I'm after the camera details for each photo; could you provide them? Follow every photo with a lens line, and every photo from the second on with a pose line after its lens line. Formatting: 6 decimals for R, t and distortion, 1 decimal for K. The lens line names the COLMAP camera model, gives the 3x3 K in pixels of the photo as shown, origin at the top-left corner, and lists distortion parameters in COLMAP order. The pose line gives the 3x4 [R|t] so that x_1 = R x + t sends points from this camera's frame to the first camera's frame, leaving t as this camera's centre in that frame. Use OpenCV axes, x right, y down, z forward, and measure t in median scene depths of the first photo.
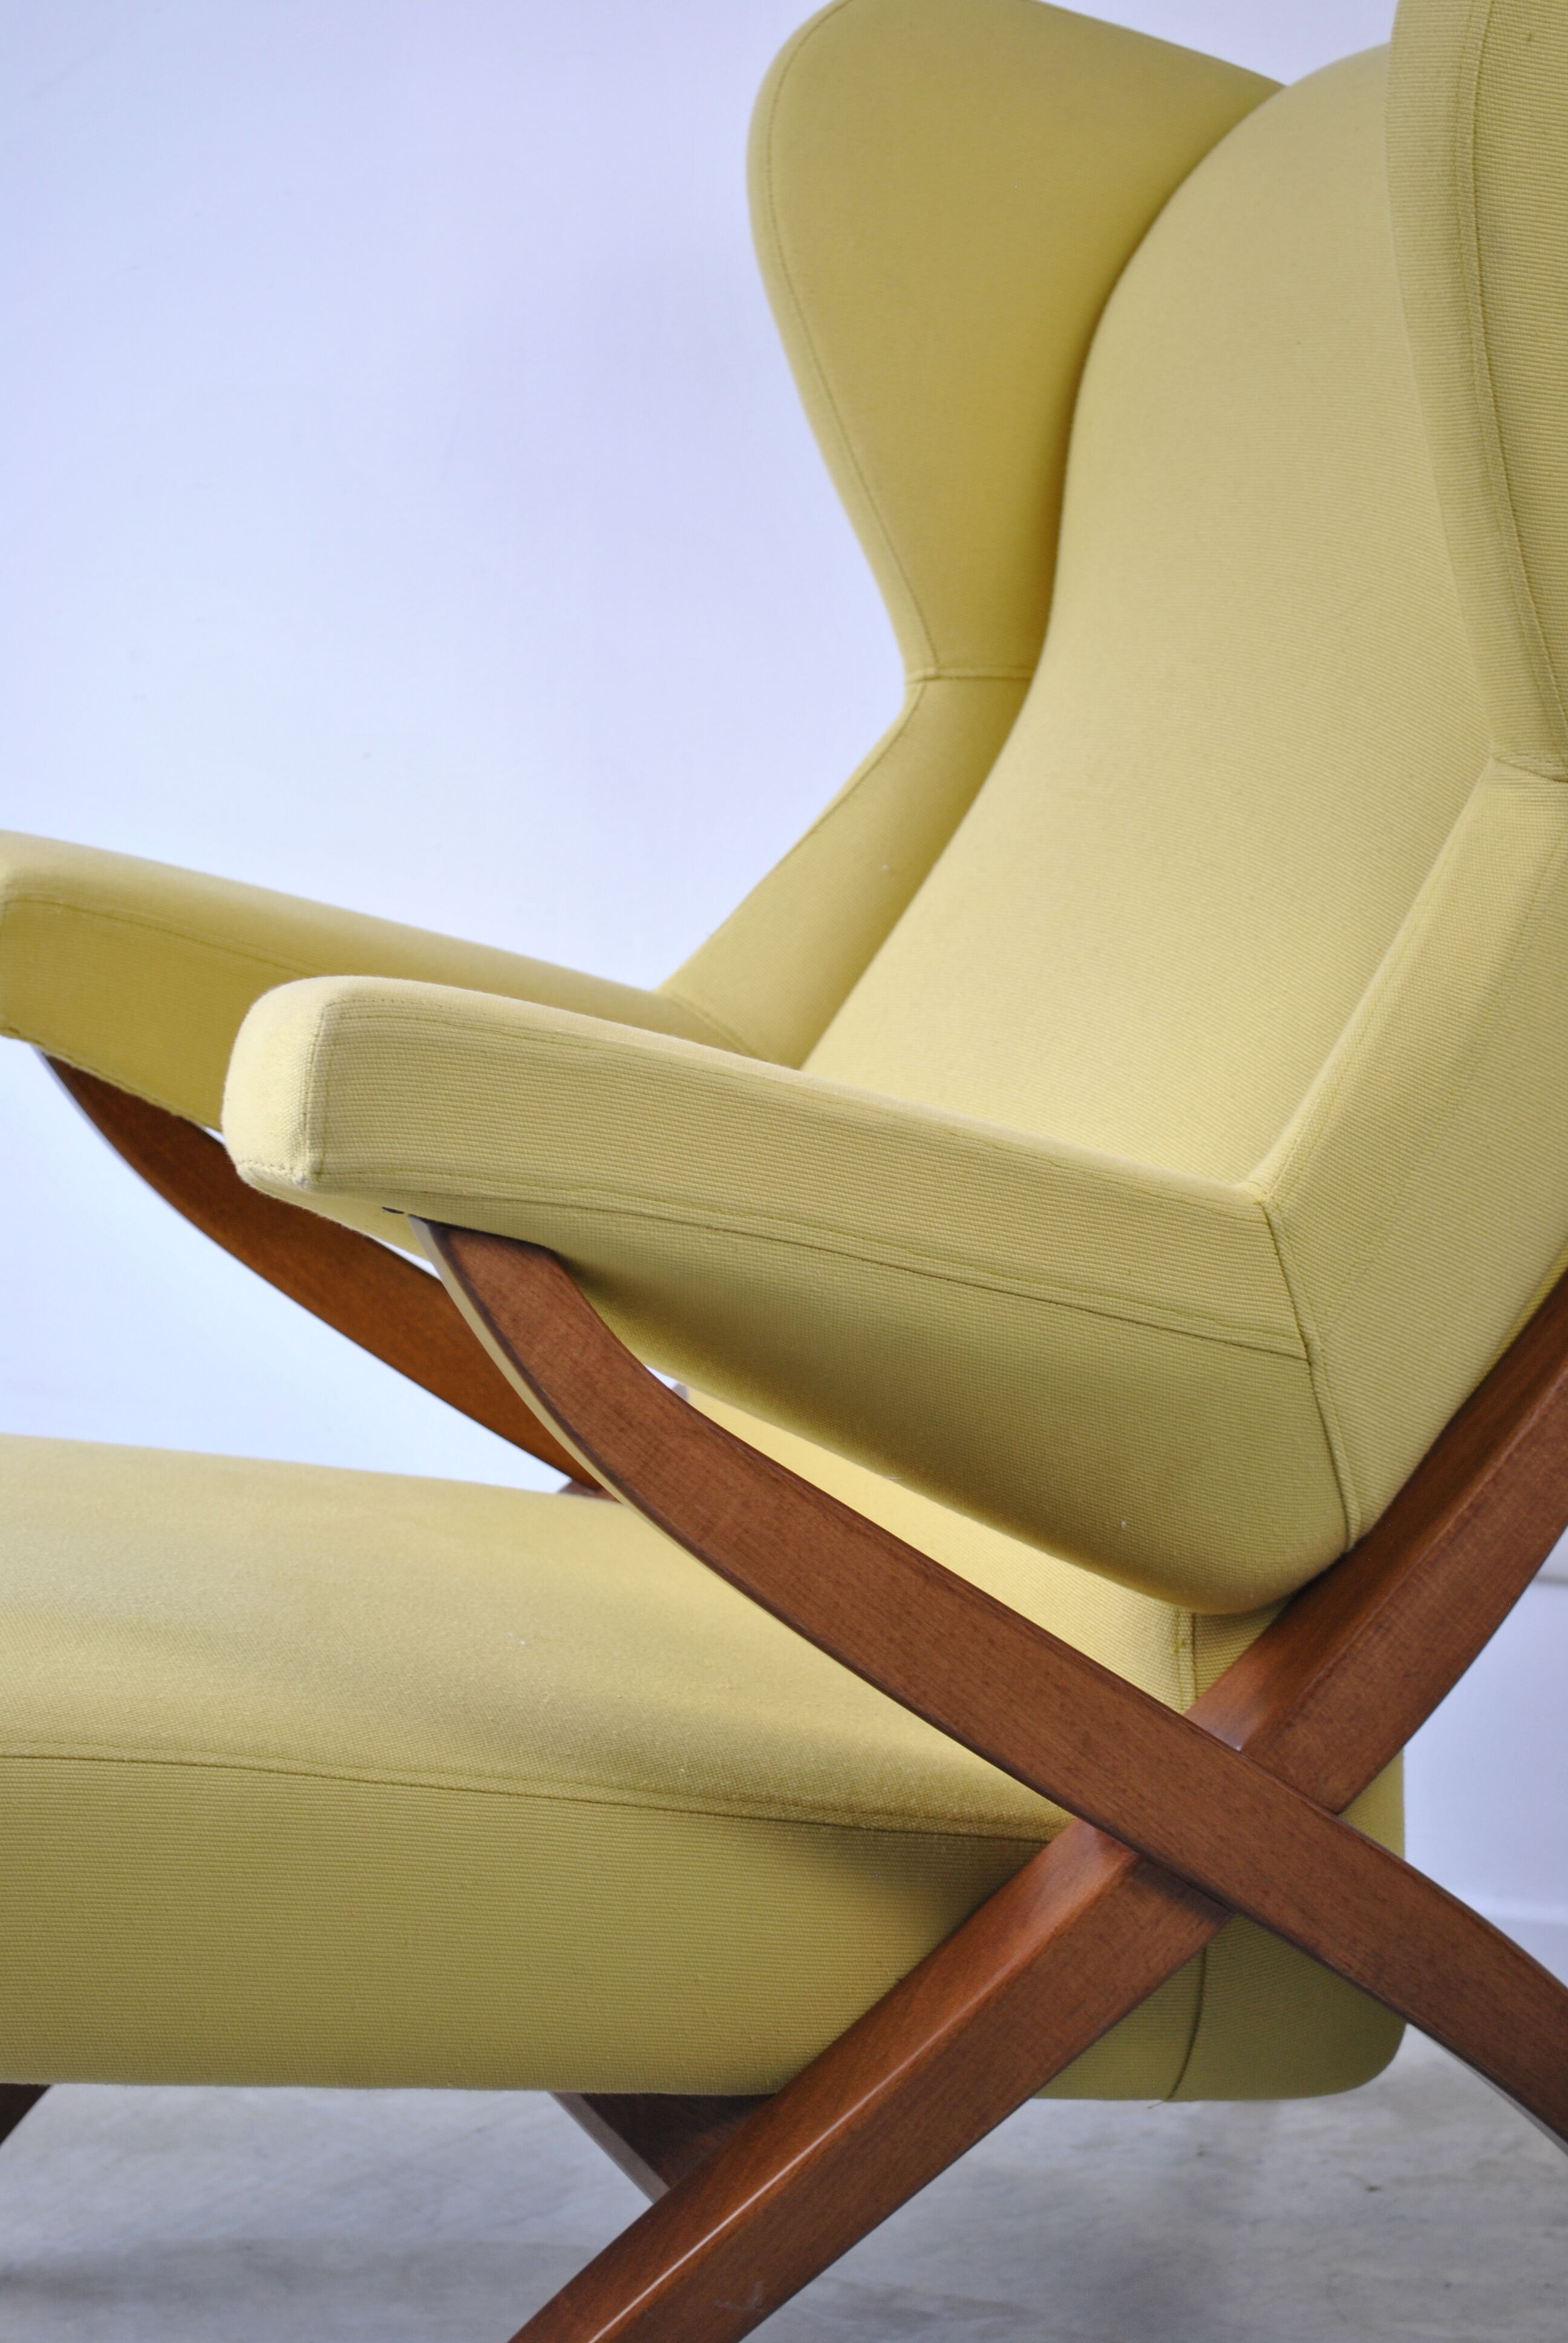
lens RADIAL K [[4639.3, 0, 770.3], [0, 4639.3, 1177.6], [0, 0, 1]] dist [0.033653, 0.000000]
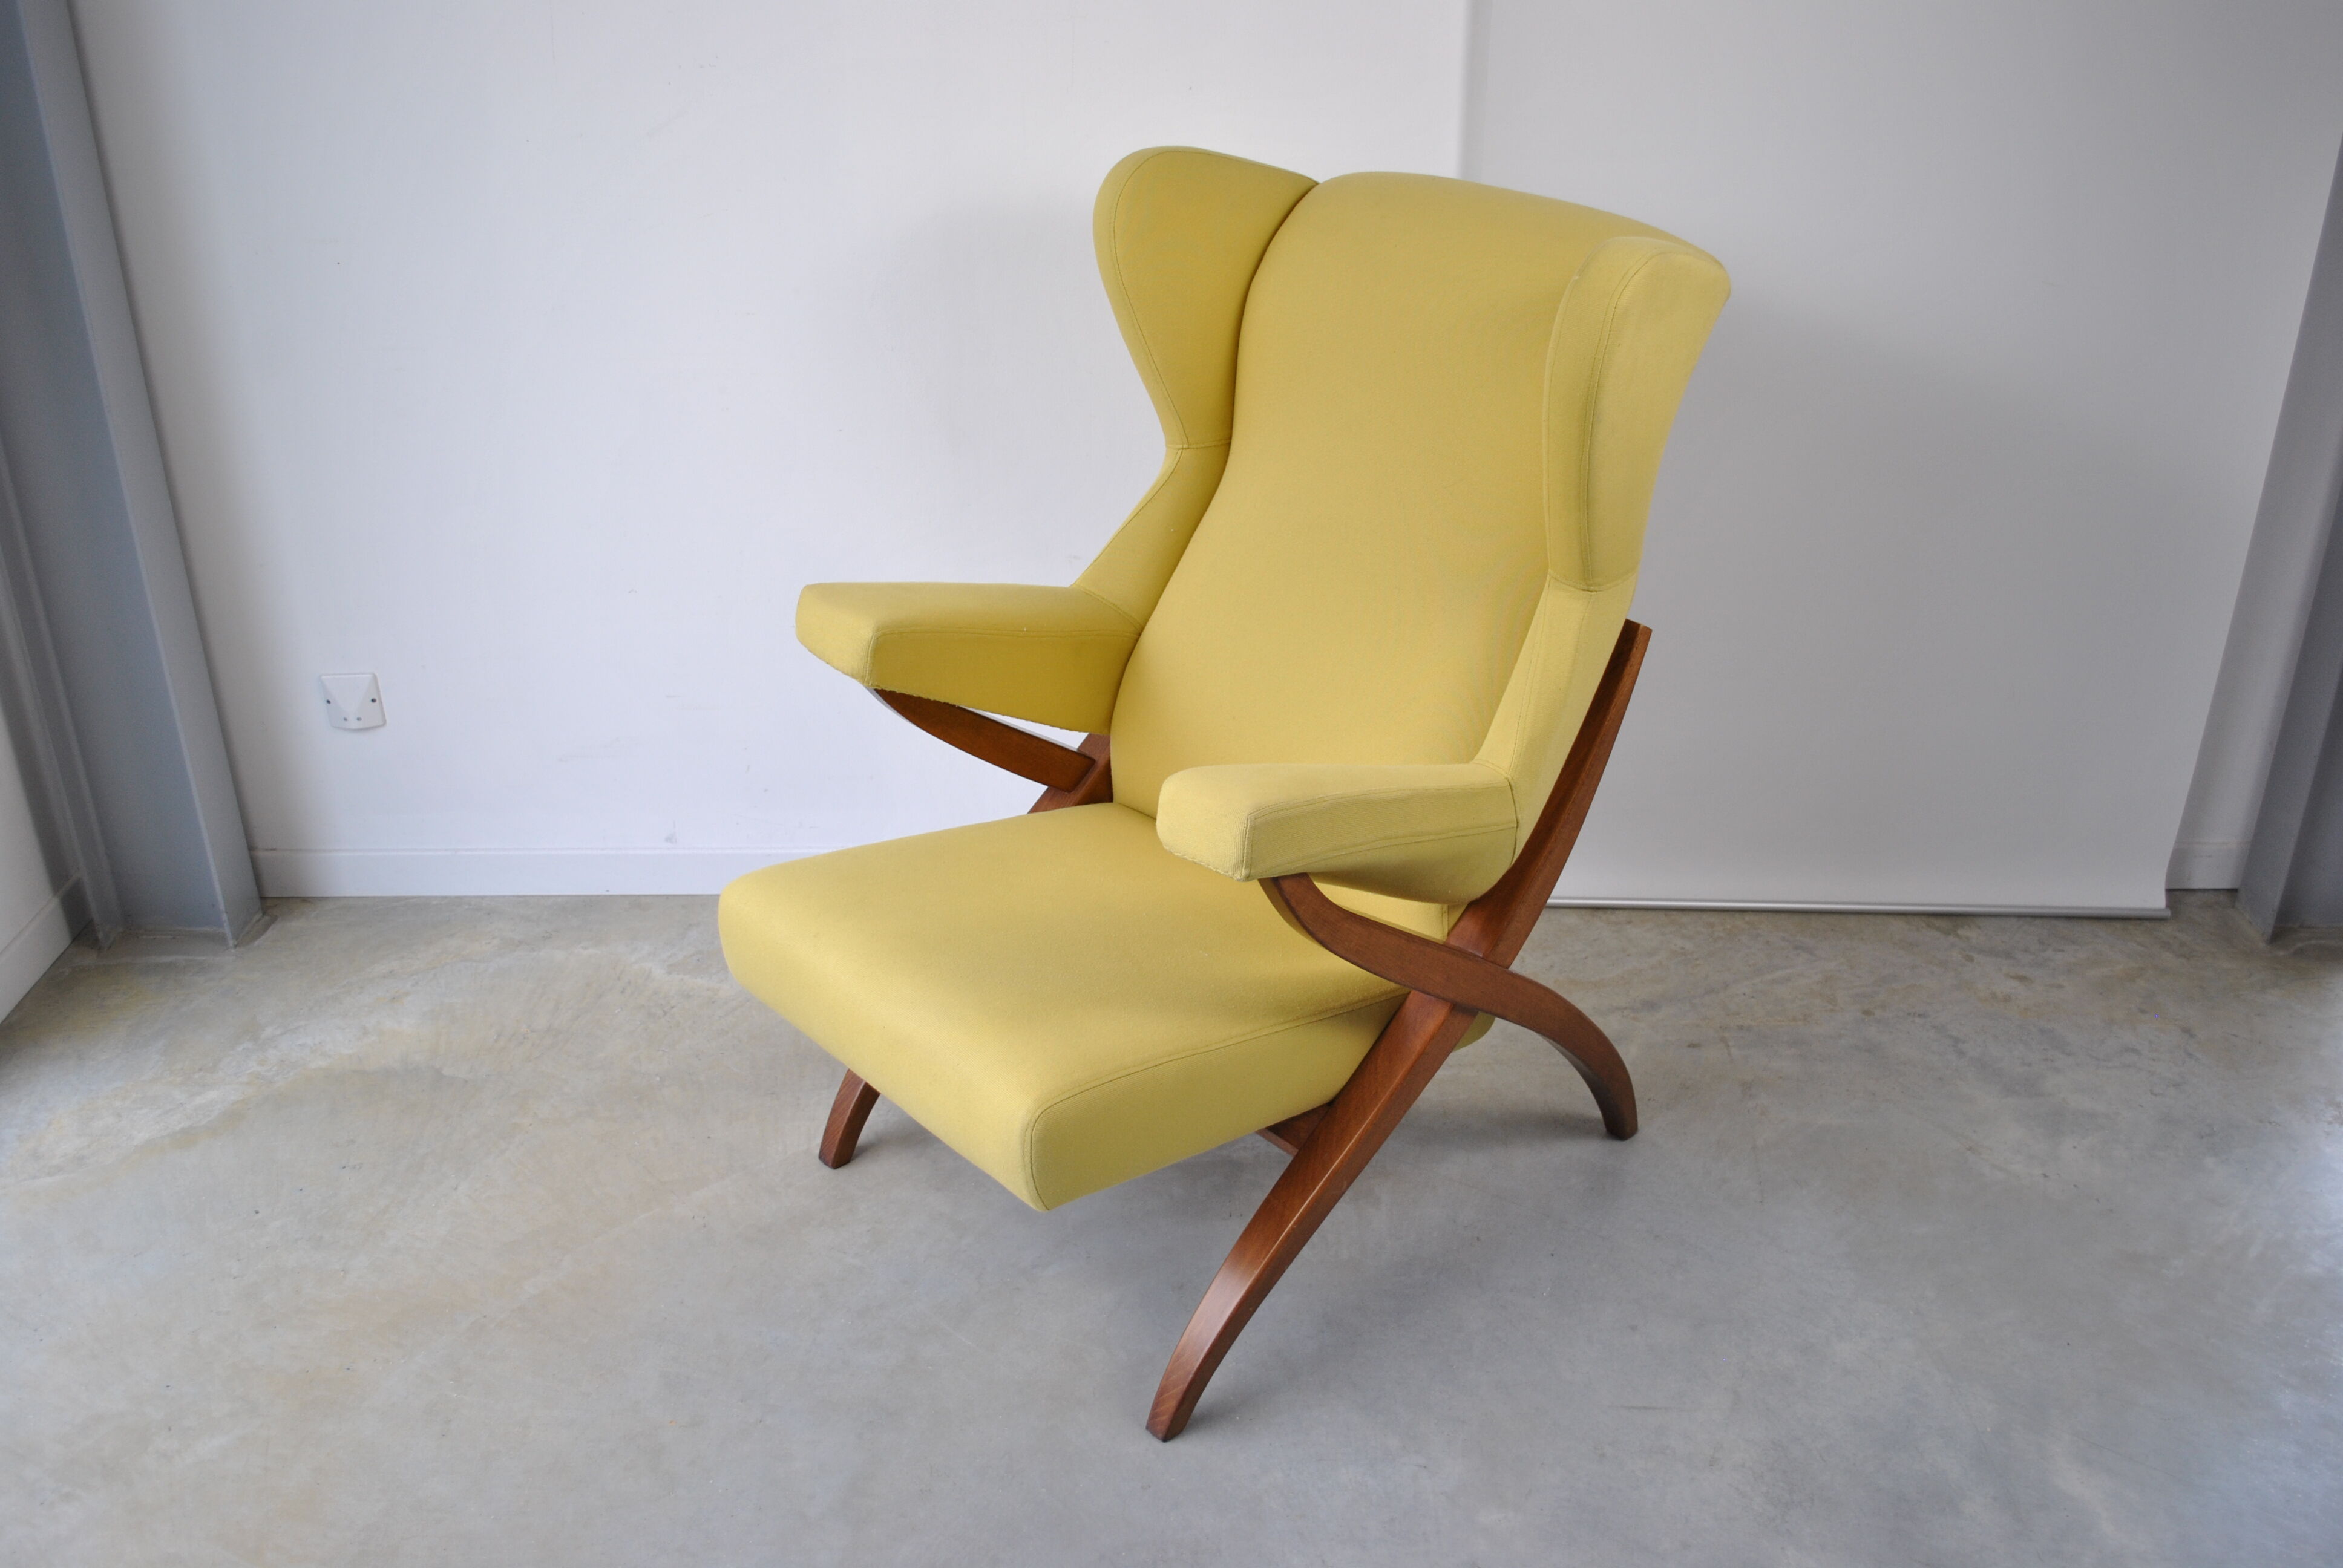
lens RADIAL K [[2098.7, 0, 1198.7], [0, 2098.7, 790.5], [0, 0, 1]] dist [-0.065777, -0.011100]
pose [[0.933649, -0.162745, 0.319084, -0.428249], [0.057082, 0.947040, 0.316002, -0.365227], [-0.353613, -0.276821, 0.893492, -0.004560]]
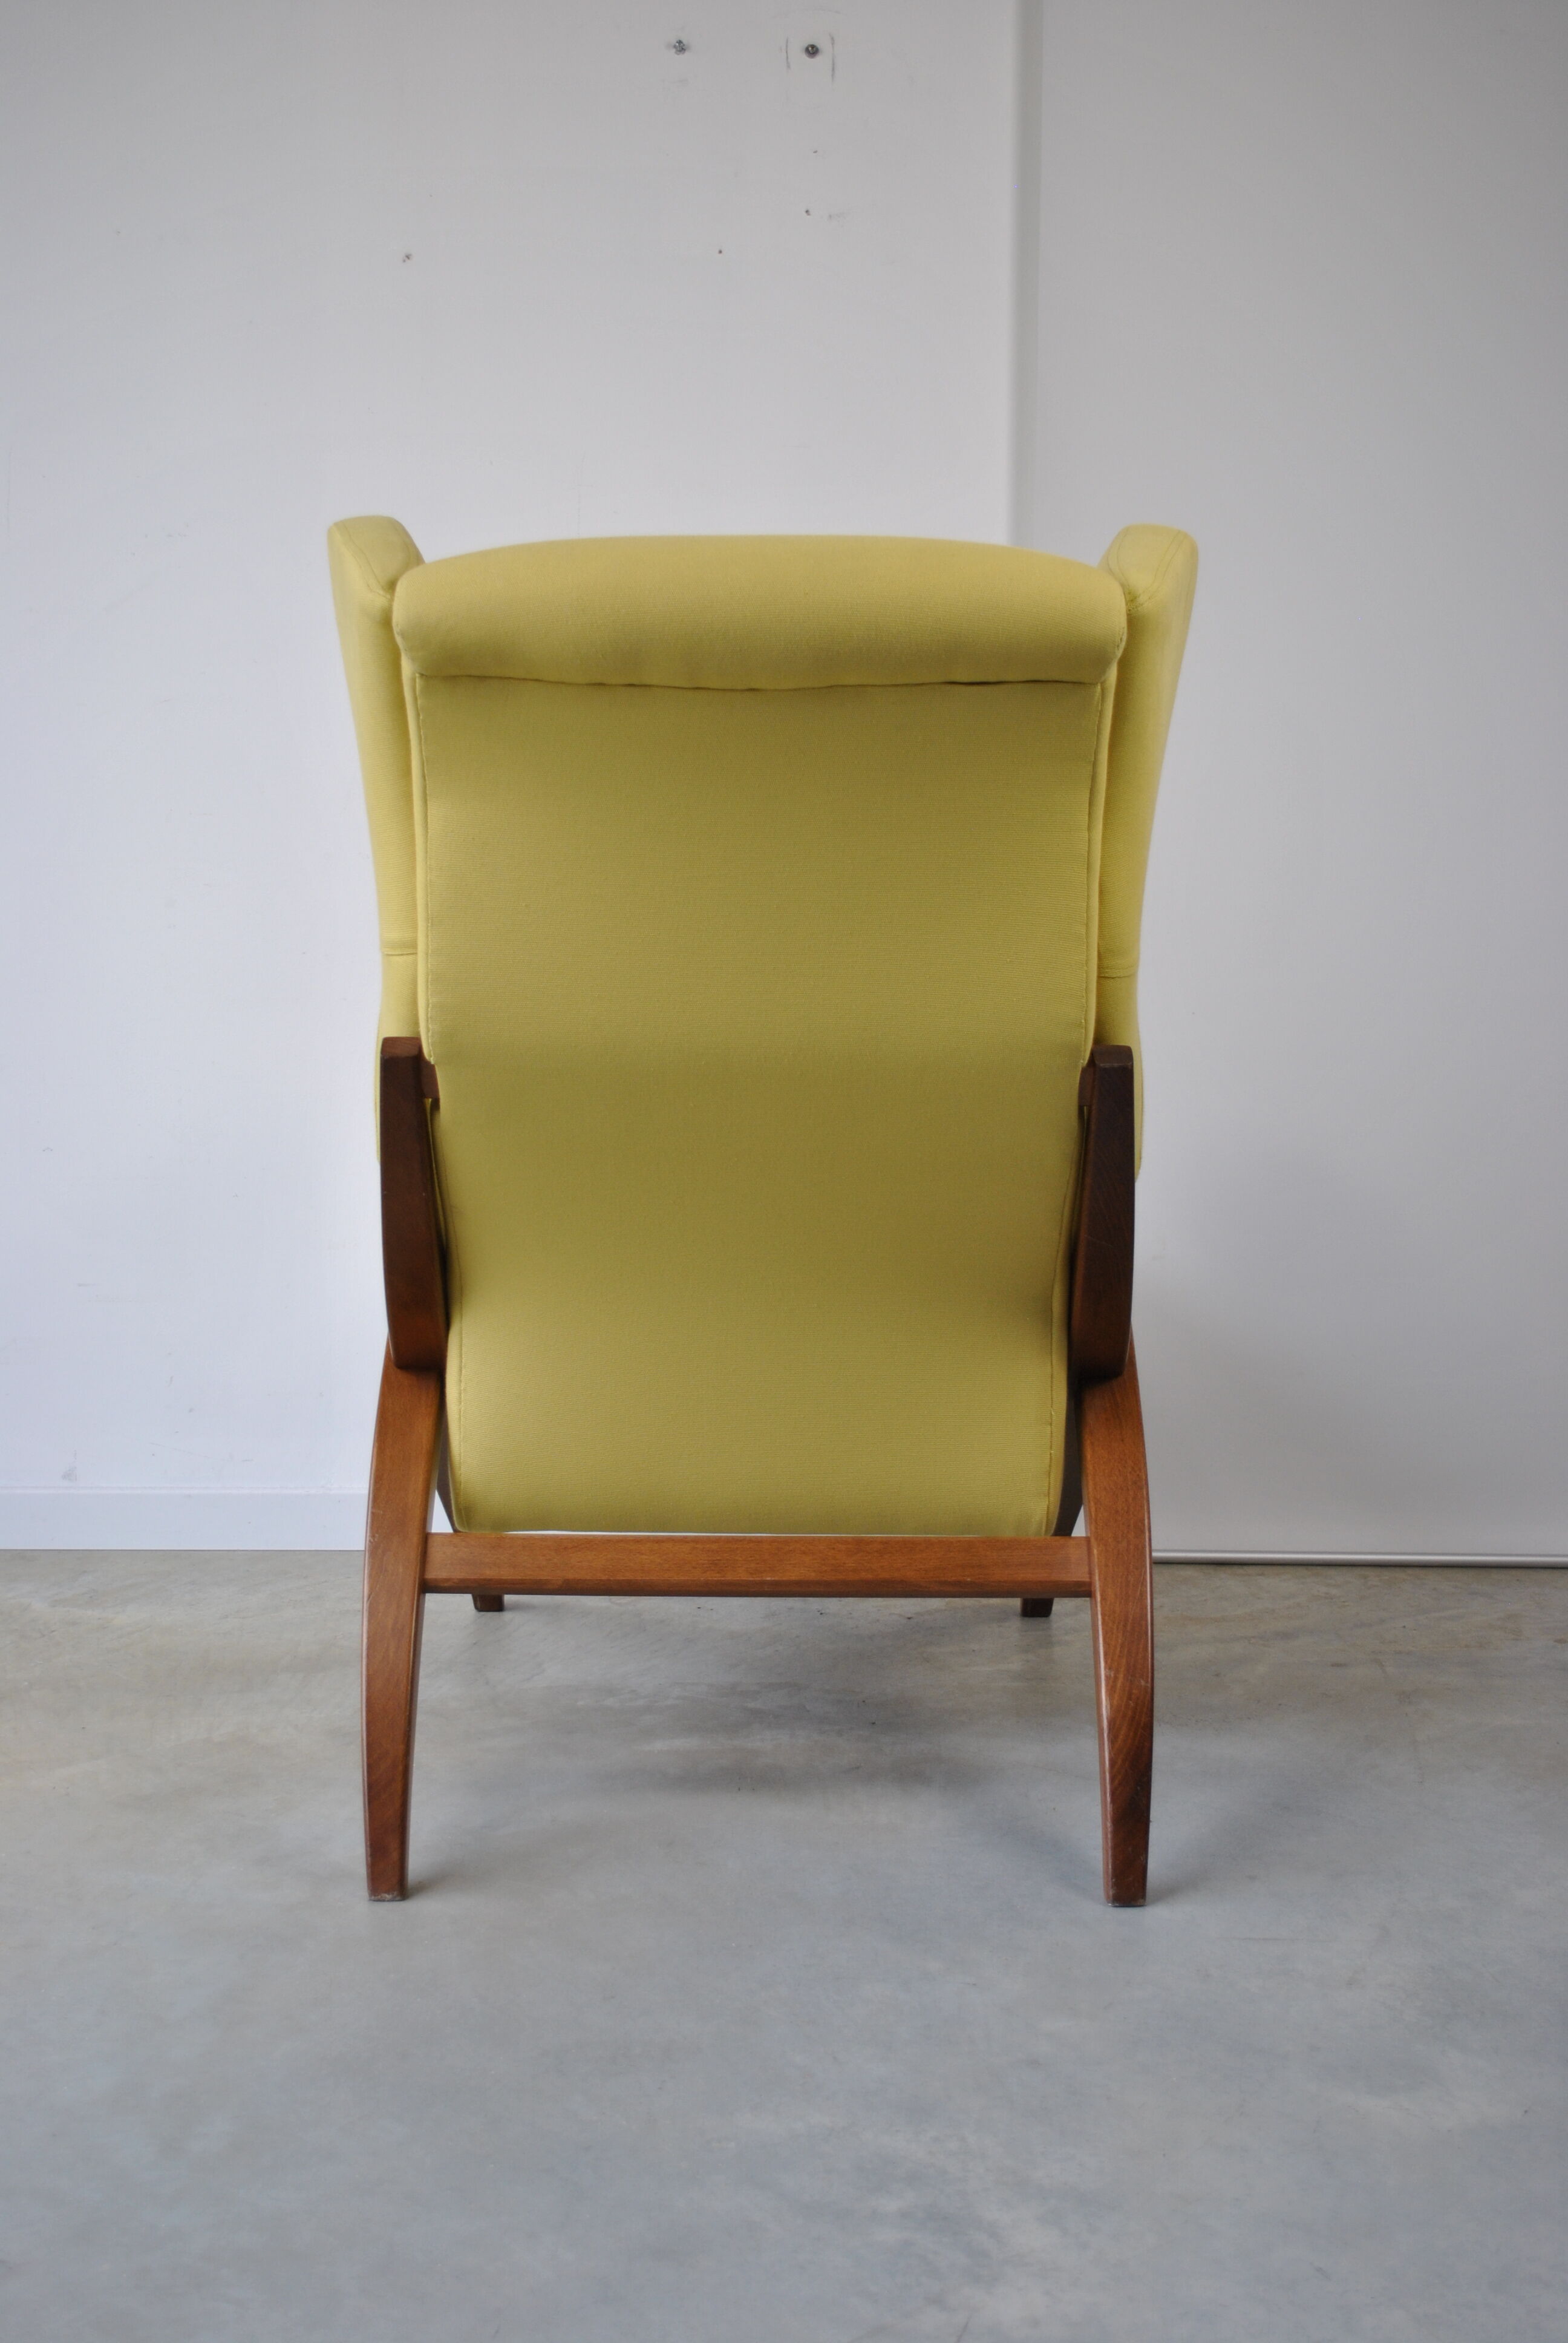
lens RADIAL K [[2707.2, 0, 787.6], [0, 2707.2, 1174.6], [0, 0, 1]] dist [-0.046580, 0.000000]
pose [[0.935630, -0.054512, 0.348747, -0.459144], [0.058931, 0.998260, -0.002065, 0.022670], [-0.348027, 0.022484, 0.937215, -0.177512]]
